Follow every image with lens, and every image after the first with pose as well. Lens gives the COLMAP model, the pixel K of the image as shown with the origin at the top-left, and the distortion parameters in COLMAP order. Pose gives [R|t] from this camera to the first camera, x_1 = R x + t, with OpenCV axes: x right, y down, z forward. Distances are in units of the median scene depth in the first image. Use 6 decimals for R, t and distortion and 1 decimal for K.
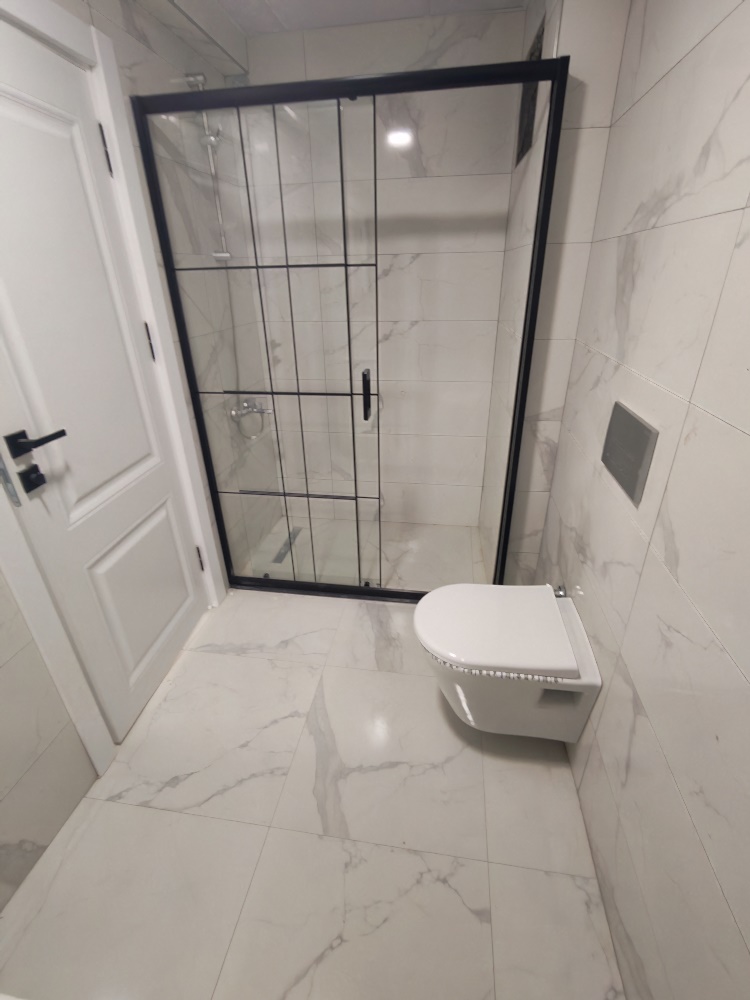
lens RADIAL K [[456.6, 0, 376.6], [0, 456.6, 503.7], [0, 0, 1]] dist [-0.002691, -0.000158]
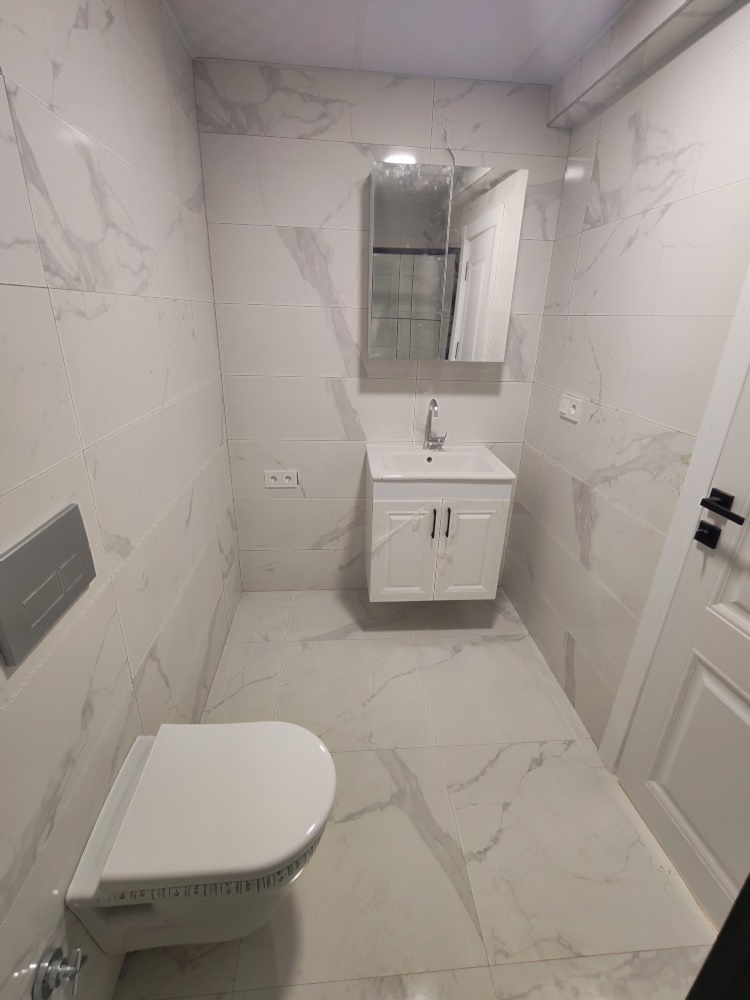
lens RADIAL K [[458.5, 0, 377.5], [0, 458.5, 499.1], [0, 0, 1]] dist [0.000000, 0.000591]
pose [[-0.970748, 0.080037, -0.226369, 0.157094], [-0.117514, 0.663784, 0.738635, -0.653143], [0.209378, 0.743630, -0.634961, 1.203886]]
